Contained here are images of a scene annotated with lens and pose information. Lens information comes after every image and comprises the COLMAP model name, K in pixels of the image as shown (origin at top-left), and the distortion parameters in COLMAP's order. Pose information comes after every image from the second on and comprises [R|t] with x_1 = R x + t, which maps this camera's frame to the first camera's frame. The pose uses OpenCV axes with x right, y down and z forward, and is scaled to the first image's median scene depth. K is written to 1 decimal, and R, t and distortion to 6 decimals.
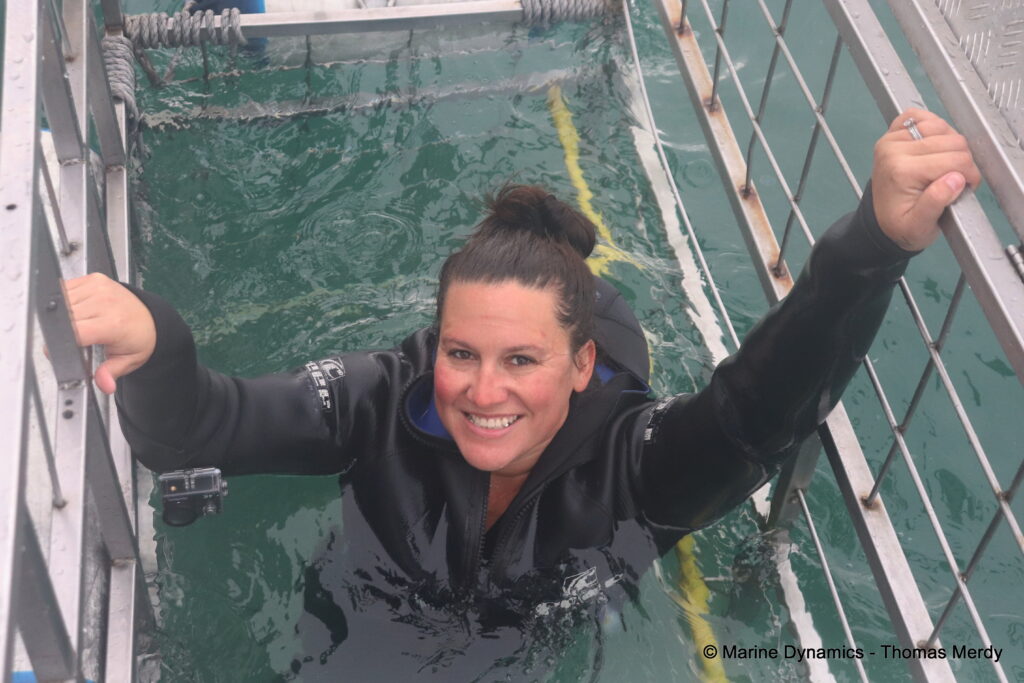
lens RADIAL K [[1428.0, 0, 451.2], [0, 1428.0, 367.9], [0, 0, 1]] dist [-0.010515, 0.302465]
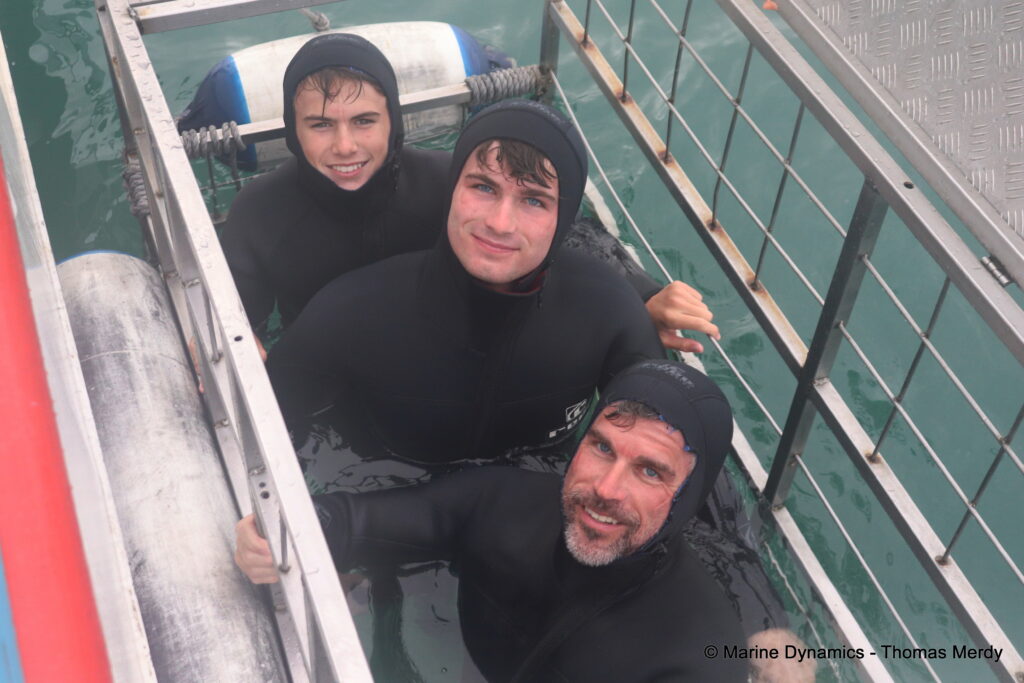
lens RADIAL K [[1266.0, 0, 512.0], [0, 1266.0, 341.5], [0, 0, 1]] dist [-0.028595, 0.019155]
pose [[0.978782, -0.147819, 0.141901, -0.137926], [0.150906, 0.988485, -0.011189, -0.037010], [-0.138613, 0.032365, 0.989818, -0.067649]]
